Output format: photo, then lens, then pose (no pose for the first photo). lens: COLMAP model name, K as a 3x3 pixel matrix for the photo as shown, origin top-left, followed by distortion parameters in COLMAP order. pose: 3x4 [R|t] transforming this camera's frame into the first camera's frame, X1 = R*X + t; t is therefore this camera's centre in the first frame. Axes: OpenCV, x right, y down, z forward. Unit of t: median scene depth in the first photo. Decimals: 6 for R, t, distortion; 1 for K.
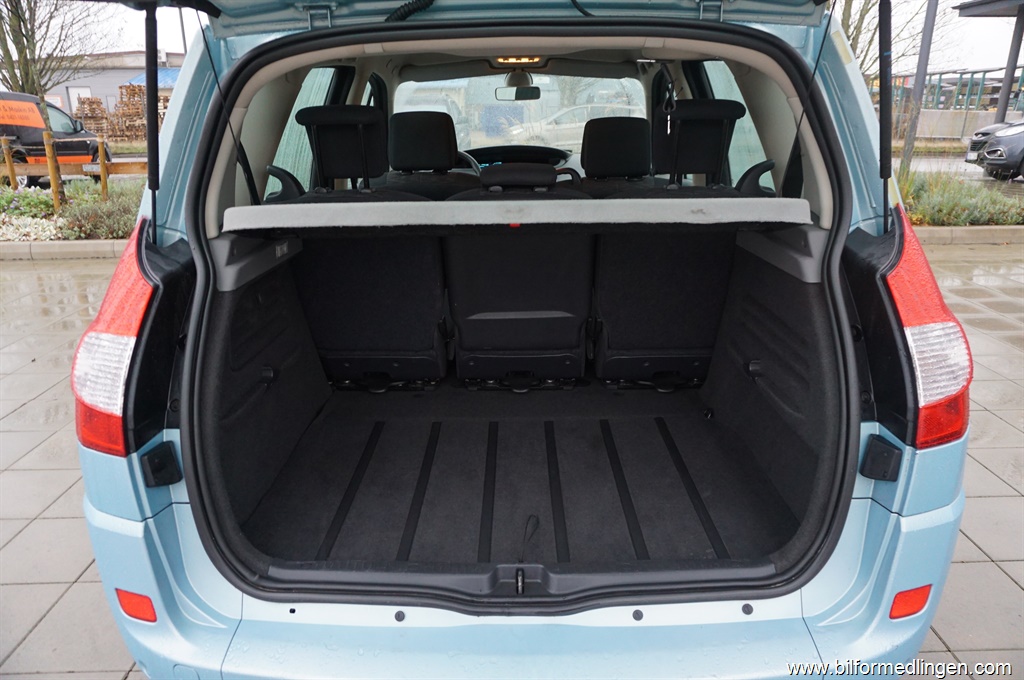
lens RADIAL K [[684.0, 0, 513.9], [0, 684.0, 337.8], [0, 0, 1]] dist [-0.039494, 0.021245]
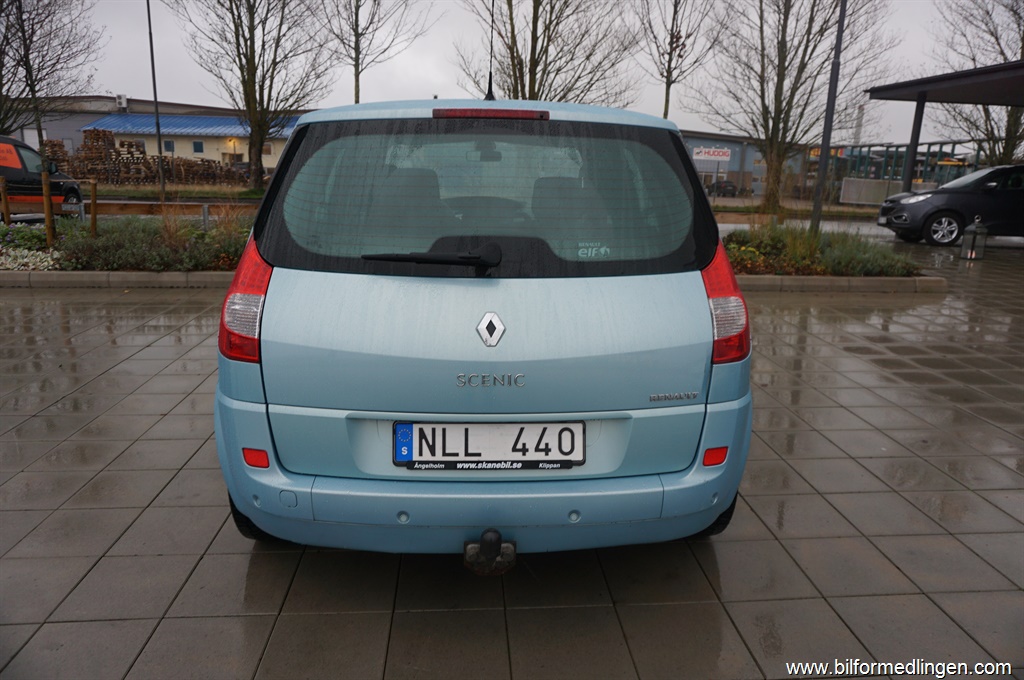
lens RADIAL K [[684.0, 0, 513.9], [0, 684.0, 337.8], [0, 0, 1]] dist [-0.039494, 0.021245]
pose [[0.997656, 0.017183, 0.066230, -0.007699], [-0.012003, 0.996894, -0.077834, 0.036586], [-0.067362, 0.076856, 0.994764, -0.115053]]
